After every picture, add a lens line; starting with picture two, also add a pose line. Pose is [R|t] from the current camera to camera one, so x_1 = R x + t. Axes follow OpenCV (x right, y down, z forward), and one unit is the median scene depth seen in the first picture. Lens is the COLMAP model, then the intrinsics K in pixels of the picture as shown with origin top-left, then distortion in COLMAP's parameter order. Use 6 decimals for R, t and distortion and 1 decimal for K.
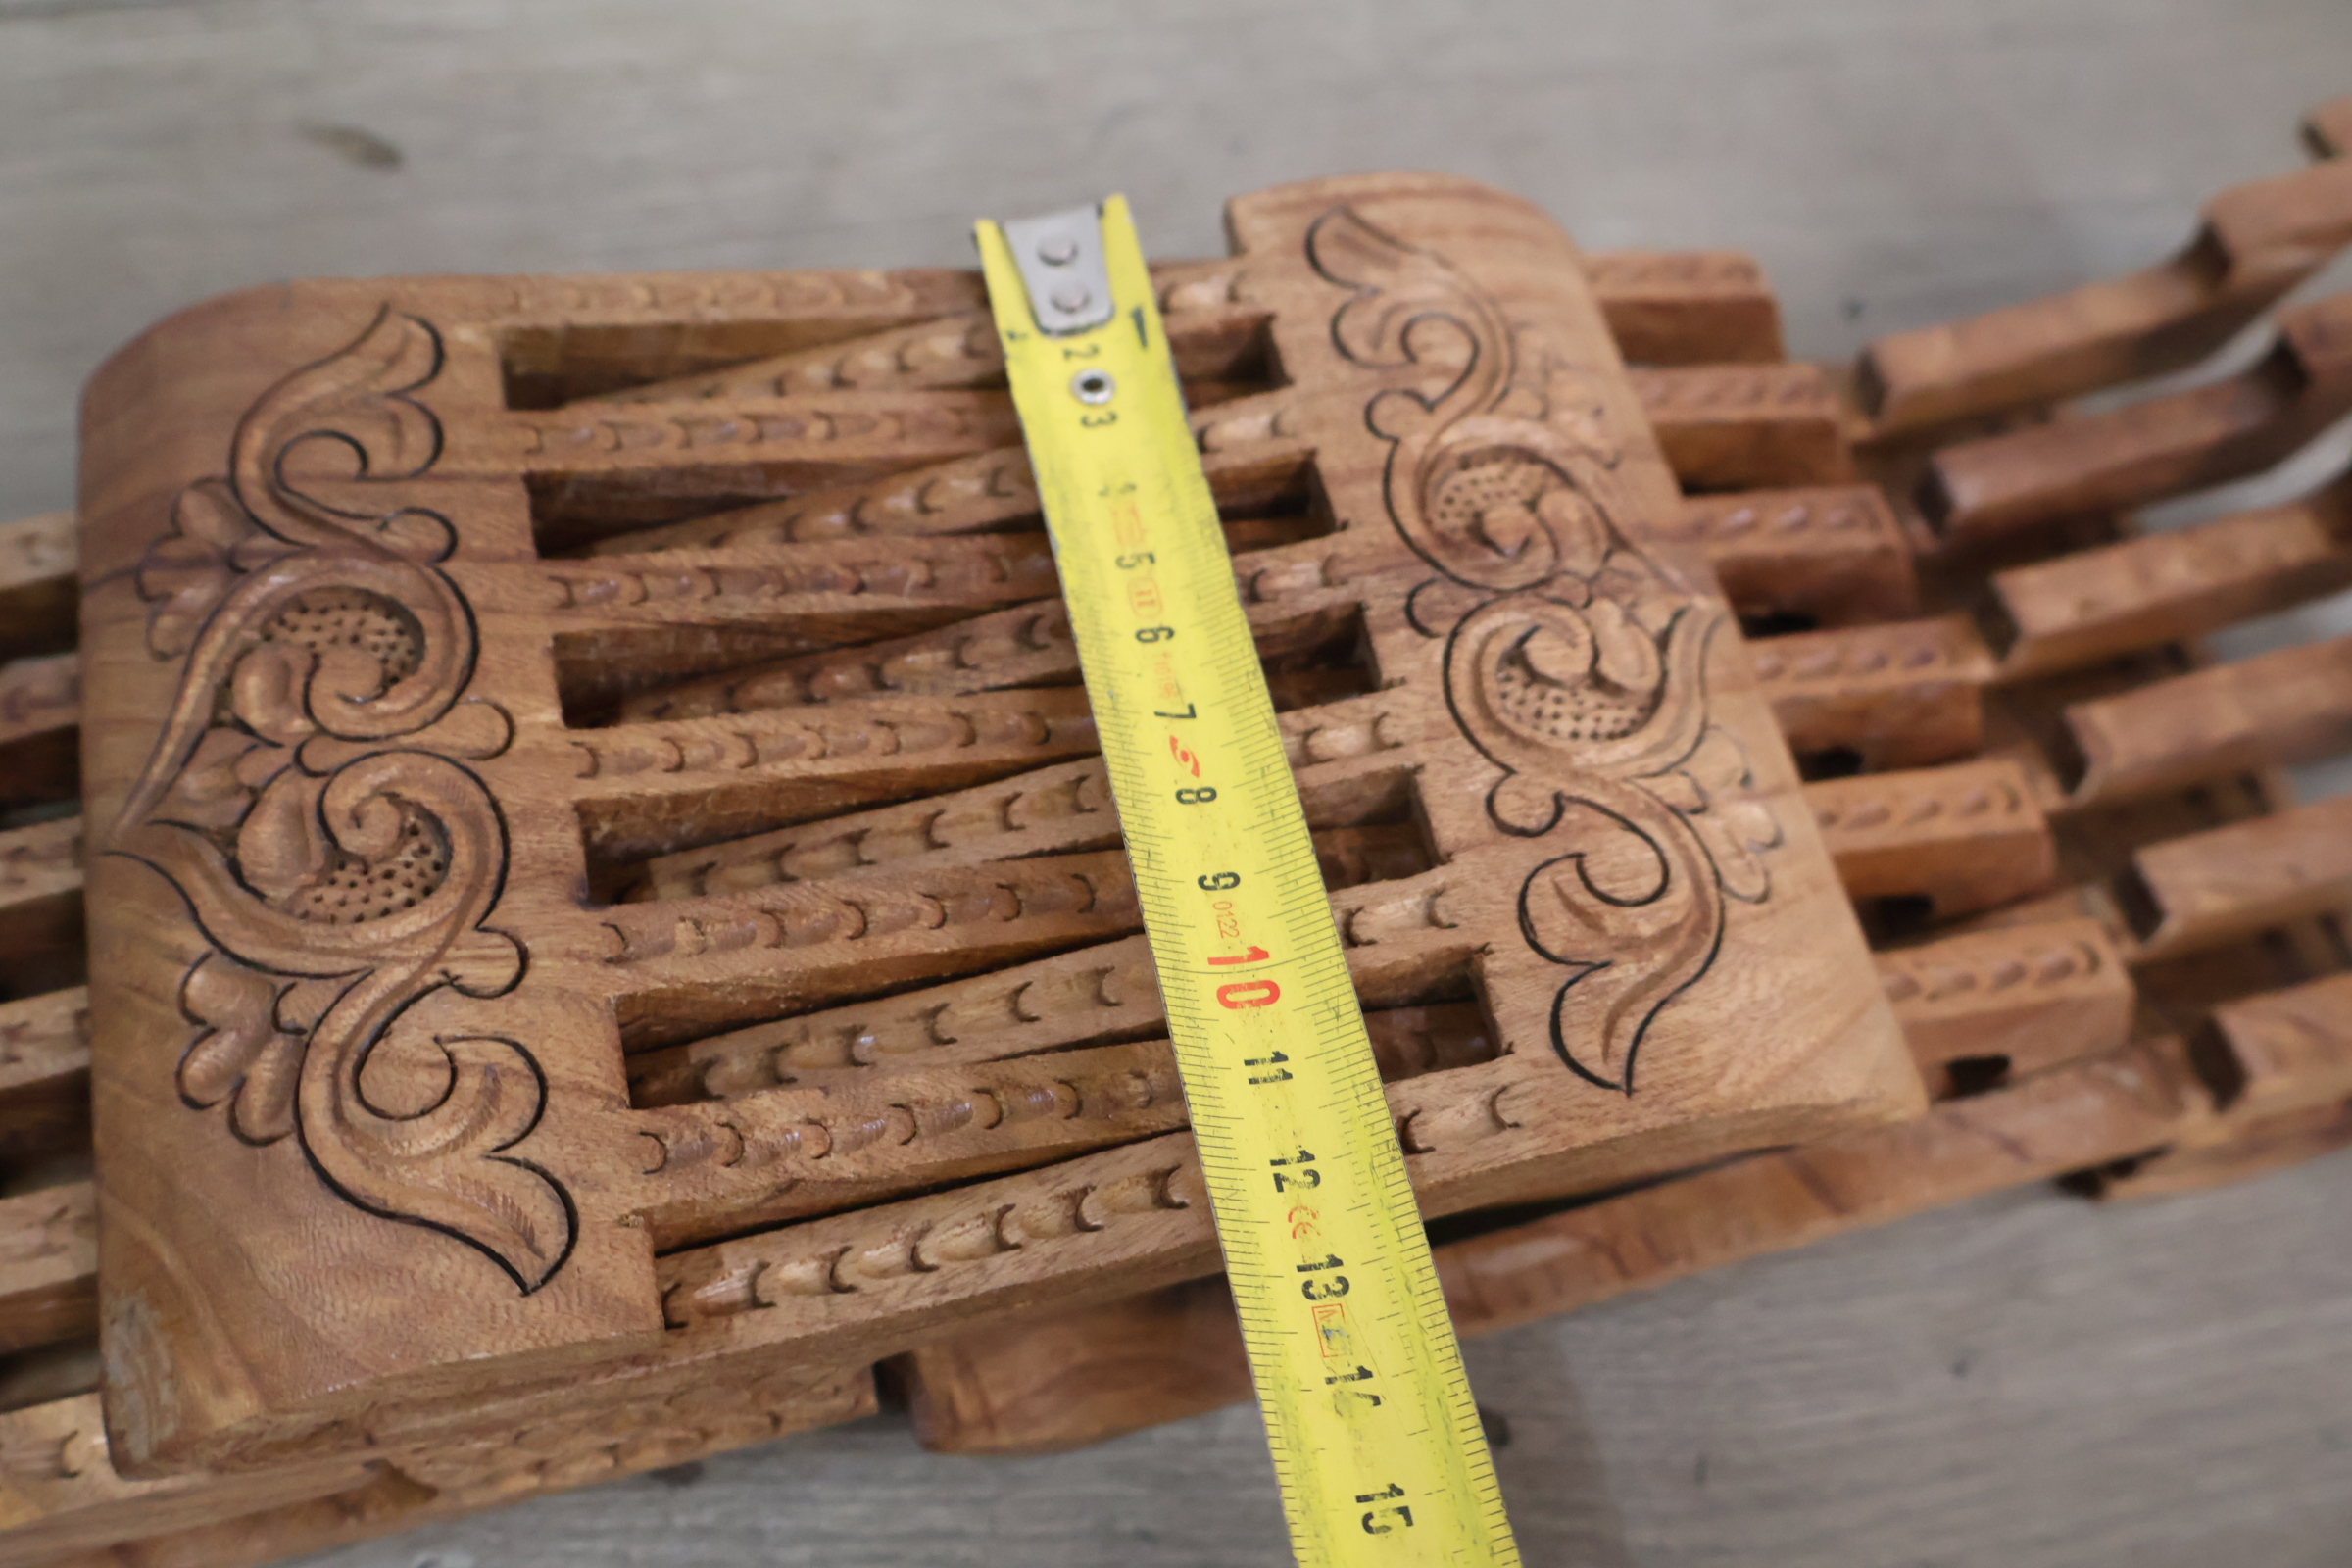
lens RADIAL K [[2364.3, 0, 1176.0], [0, 2364.3, 784.0], [0, 0, 1]] dist [-0.008800, 0.036741]
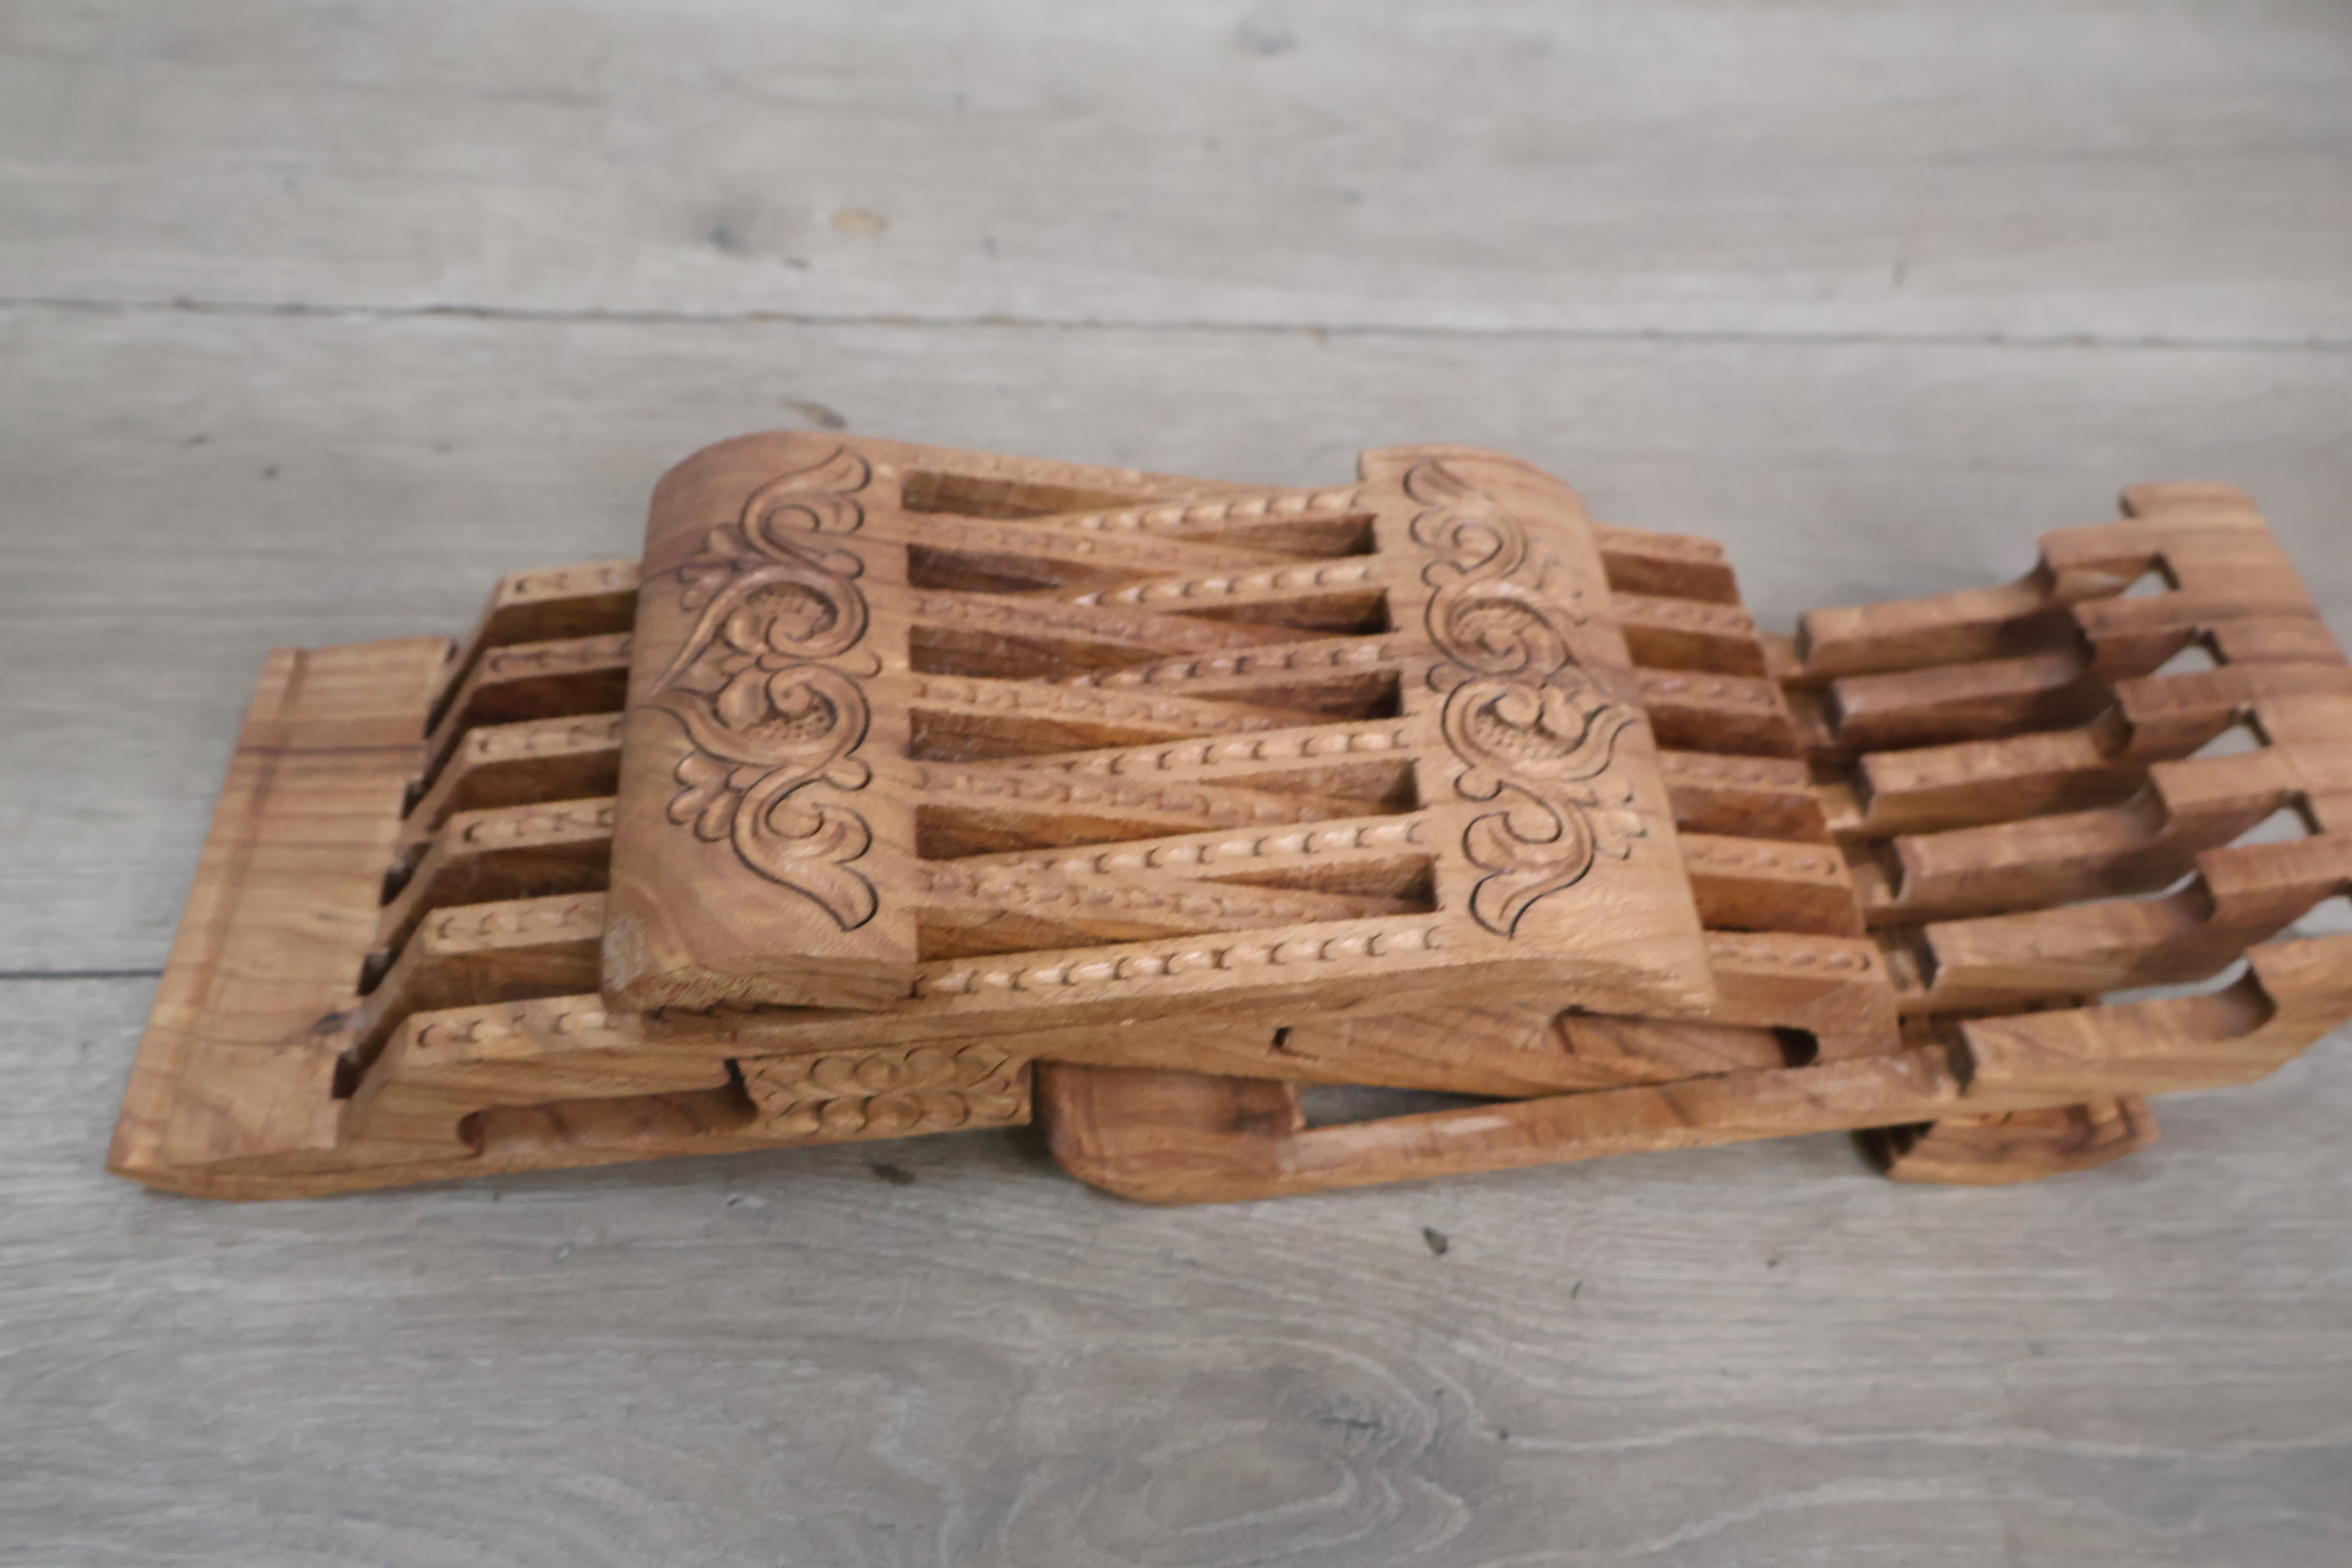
lens RADIAL K [[2332.5, 0, 1176.0], [0, 2332.5, 784.0], [0, 0, 1]] dist [0.011981, 0.001100]
pose [[0.985490, 0.108805, -0.130275, 0.145669], [-0.134540, 0.968678, -0.208716, 0.354494], [0.103485, 0.223214, 0.969261, -0.544274]]
